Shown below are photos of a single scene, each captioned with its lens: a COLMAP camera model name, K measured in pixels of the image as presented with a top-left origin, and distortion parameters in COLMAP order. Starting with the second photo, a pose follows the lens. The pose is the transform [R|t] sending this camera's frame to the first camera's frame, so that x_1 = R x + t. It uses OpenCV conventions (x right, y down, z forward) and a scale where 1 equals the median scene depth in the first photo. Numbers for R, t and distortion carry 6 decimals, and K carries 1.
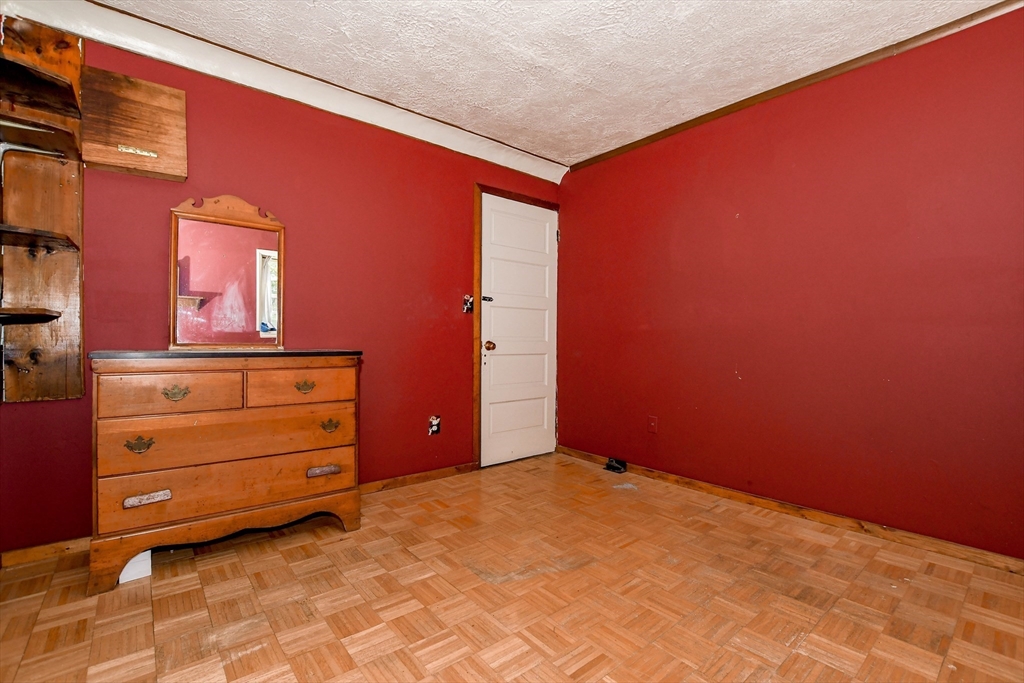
lens RADIAL K [[456.6, 0, 506.5], [0, 456.6, 342.5], [0, 0, 1]] dist [-0.033898, 0.005474]
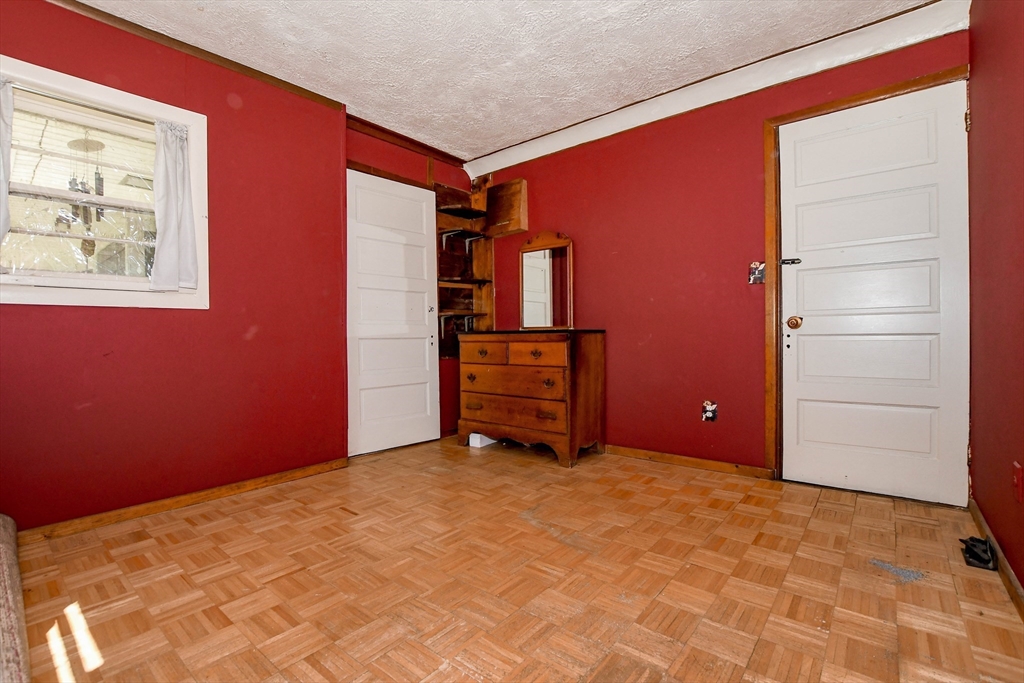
lens RADIAL K [[456.6, 0, 506.5], [0, 456.6, 342.5], [0, 0, 1]] dist [-0.033898, 0.005474]
pose [[0.183019, -0.002822, -0.983105, 0.725959], [0.005954, 0.999981, -0.001762, 0.045496], [0.983091, -0.005531, 0.183032, 0.468093]]
